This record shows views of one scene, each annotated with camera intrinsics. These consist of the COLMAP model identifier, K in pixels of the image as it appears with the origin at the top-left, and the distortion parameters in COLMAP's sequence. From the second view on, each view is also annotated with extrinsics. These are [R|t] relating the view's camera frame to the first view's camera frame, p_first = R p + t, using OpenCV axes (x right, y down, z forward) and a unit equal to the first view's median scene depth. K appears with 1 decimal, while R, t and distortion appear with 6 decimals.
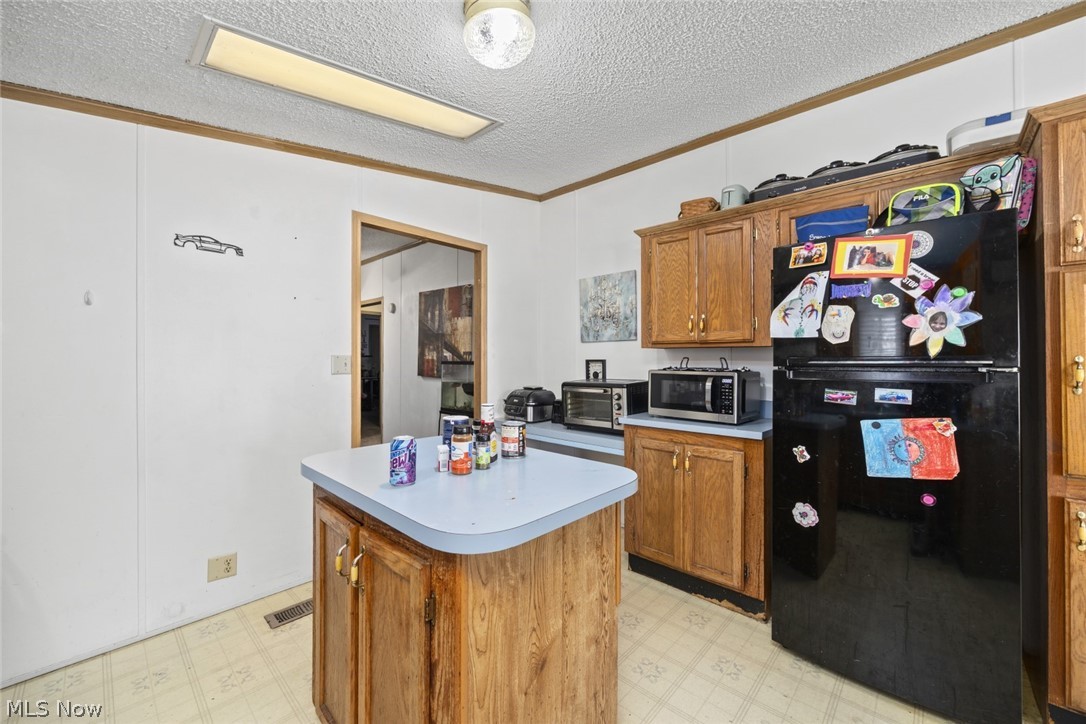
lens RADIAL K [[420.5, 0, 545.4], [0, 420.5, 357.5], [0, 0, 1]] dist [-0.001214, -0.000182]
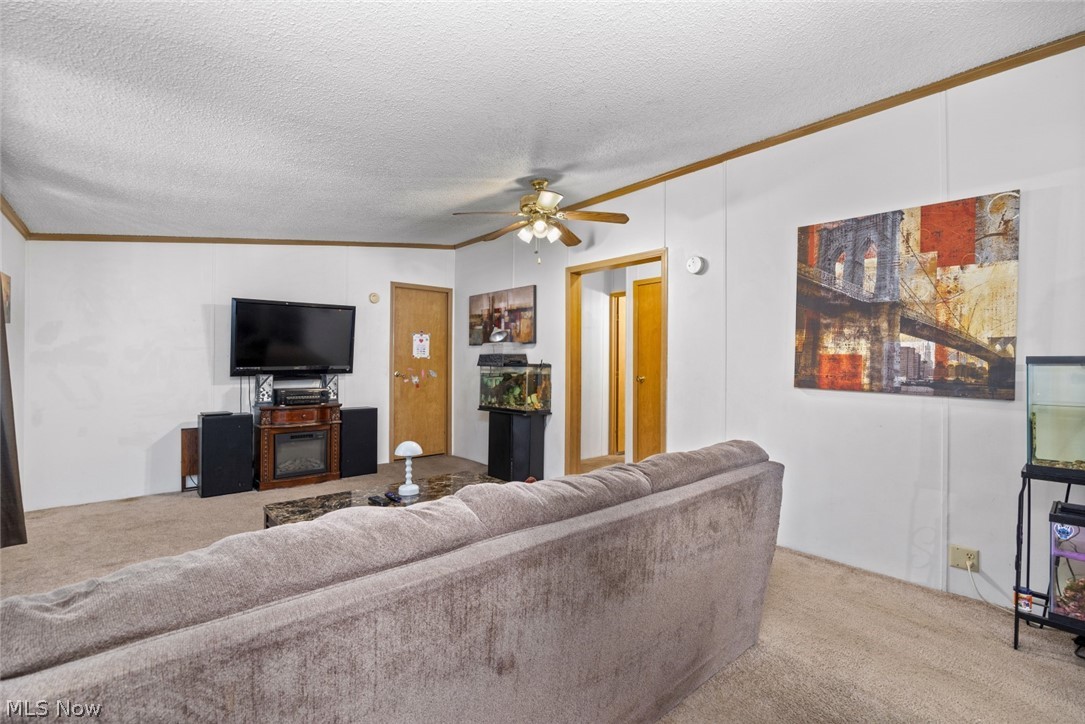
lens RADIAL K [[478.8, 0, 541.5], [0, 478.8, 360.7], [0, 0, 1]] dist [-0.020588, 0.001507]
pose [[0.995219, 0.002256, -0.097643, -1.226116], [-0.002181, 0.999997, 0.000878, 0.023698], [0.097644, -0.000661, 0.995221, 0.836724]]
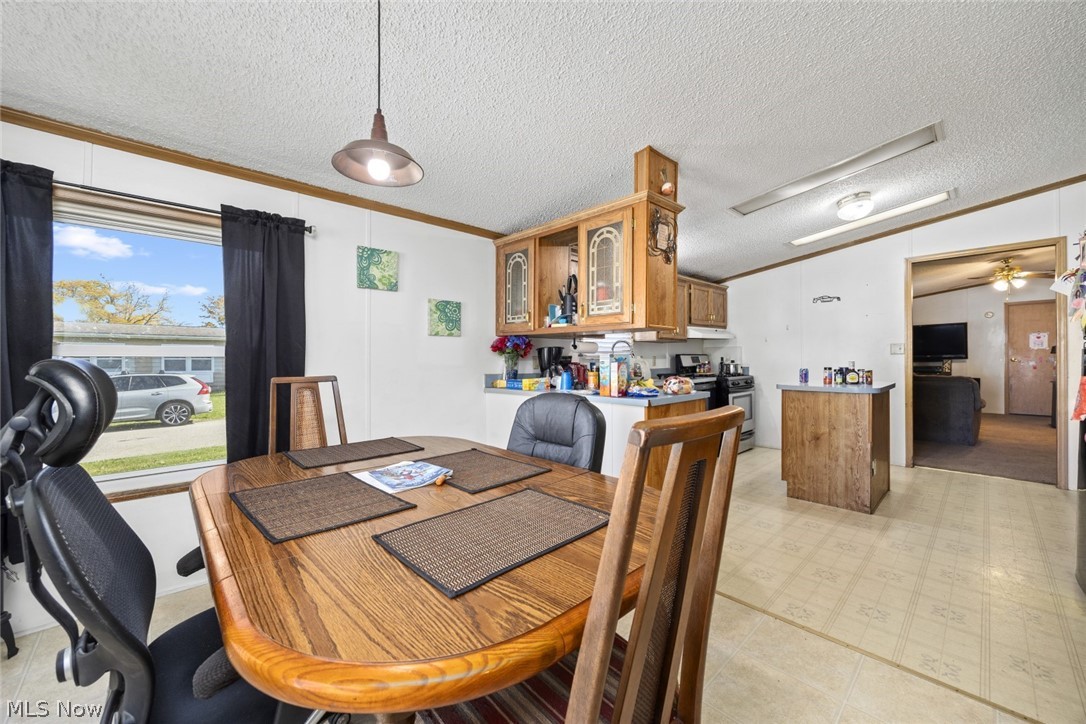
lens RADIAL K [[420.5, 0, 543.8], [0, 420.5, 360.1], [0, 0, 1]] dist [-0.001214, -0.000182]
pose [[-0.066891, 0.001001, -0.997760, 1.456460], [0.013869, 0.999904, 0.000073, 0.045681], [0.997664, -0.013833, -0.066899, -0.378173]]
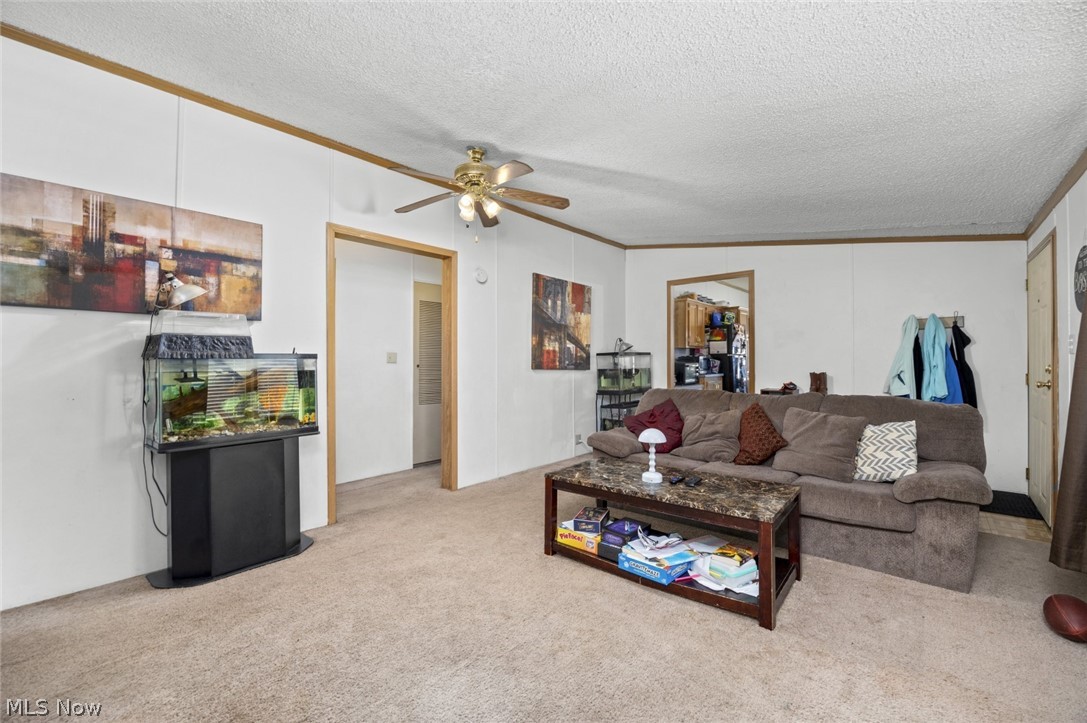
lens RADIAL K [[451.0, 0, 547.6], [0, 451.0, 357.9], [0, 0, 1]] dist [-0.013434, -0.000019]
pose [[-0.035627, 0.003743, 0.999358, -2.692970], [-0.001706, 0.999991, -0.003806, 0.052402], [-0.999364, -0.001840, -0.035620, 2.205896]]
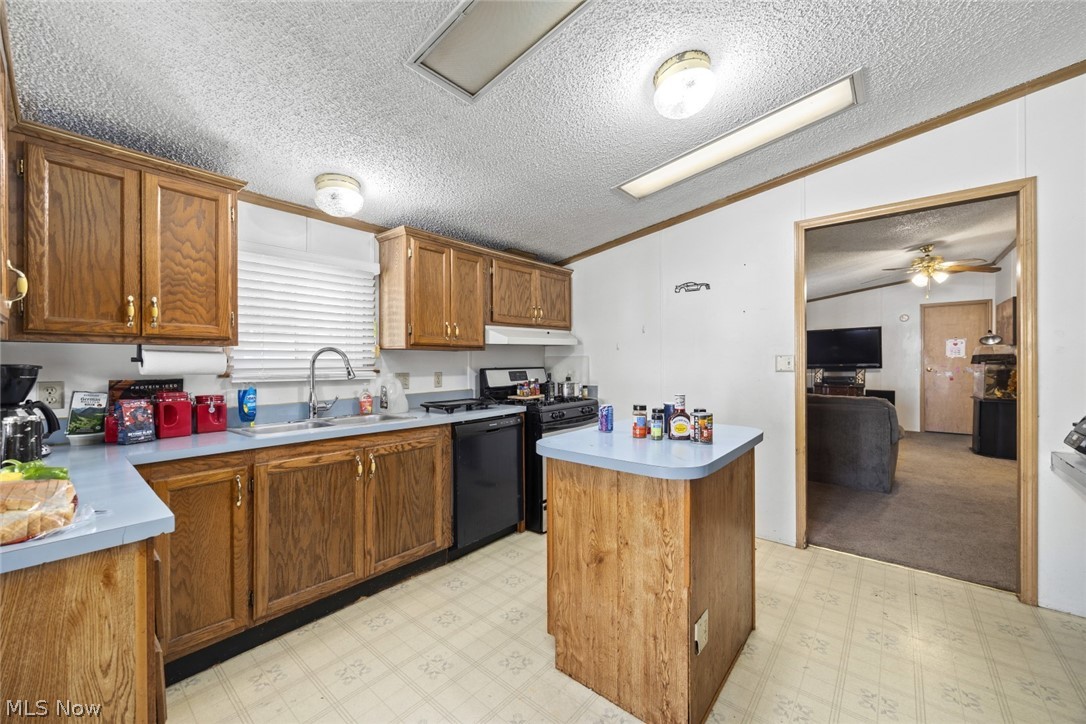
lens RADIAL K [[420.5, 0, 542.7], [0, 420.5, 362.2], [0, 0, 1]] dist [-0.001214, -0.000182]
pose [[0.045565, 0.001170, -0.998961, 0.658060], [0.012816, 0.999916, 0.001755, 0.003299], [0.998879, -0.012882, 0.045546, 0.318894]]
